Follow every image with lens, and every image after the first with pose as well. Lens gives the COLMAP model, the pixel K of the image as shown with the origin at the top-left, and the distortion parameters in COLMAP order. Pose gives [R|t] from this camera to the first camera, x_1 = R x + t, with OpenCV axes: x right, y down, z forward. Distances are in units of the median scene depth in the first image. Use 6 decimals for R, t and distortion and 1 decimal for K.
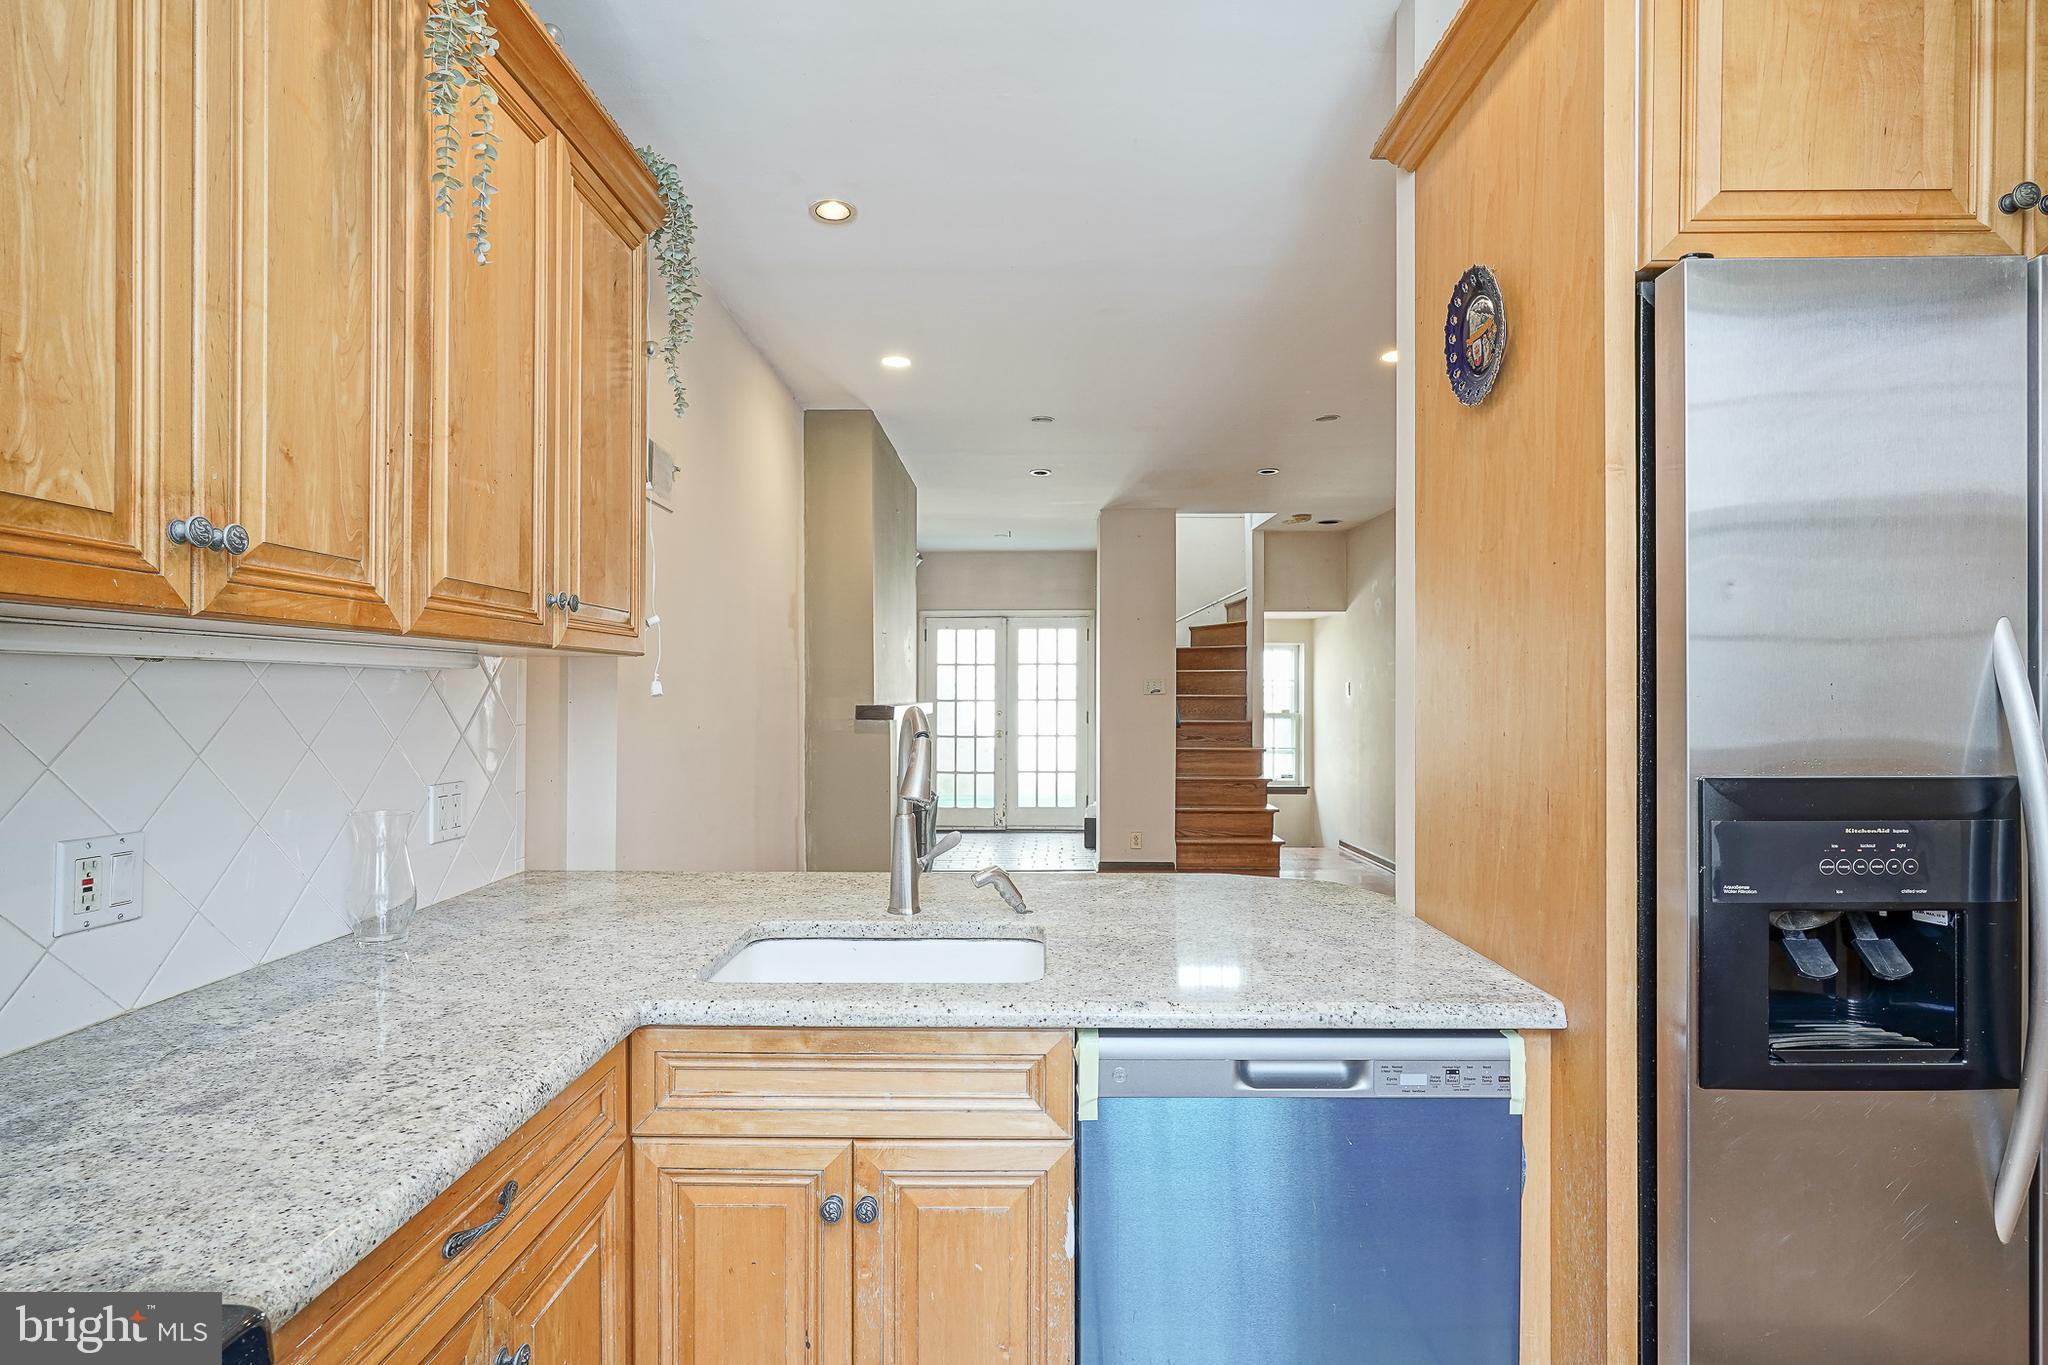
lens RADIAL K [[1026.3, 0, 1018.0], [0, 1026.3, 690.9], [0, 0, 1]] dist [-0.001095, 0.001985]
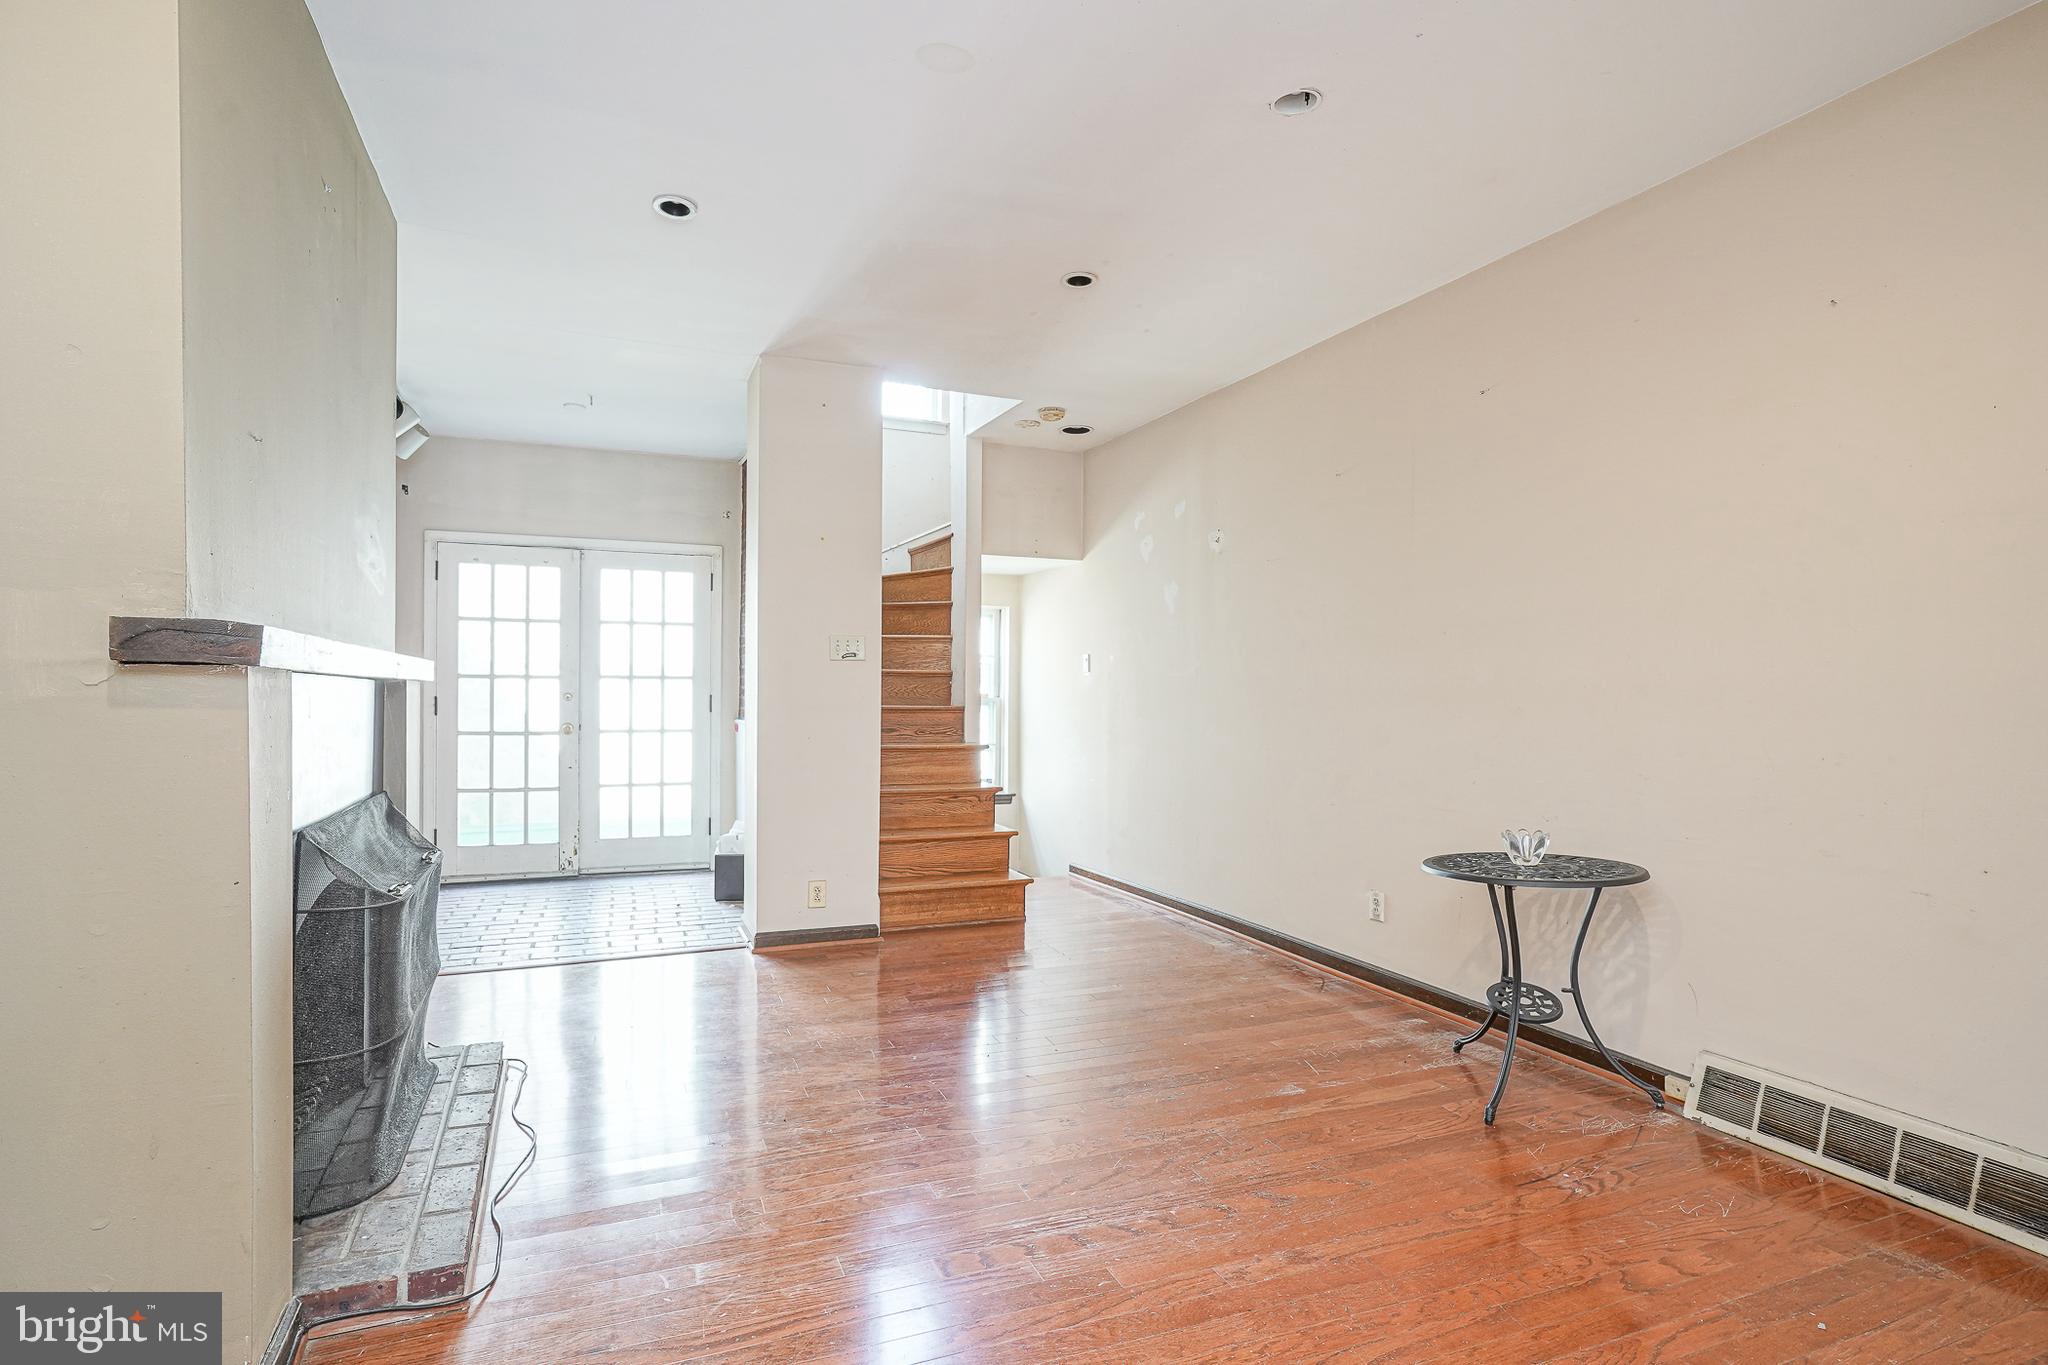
lens RADIAL K [[994.9, 0, 1031.5], [0, 994.9, 705.9], [0, 0, 1]] dist [0.000880, 0.000609]
pose [[0.908219, 0.001626, 0.418492, -0.016974], [-0.007487, 0.999896, 0.012364, 0.019466], [-0.418428, -0.014362, 0.908136, 0.340004]]
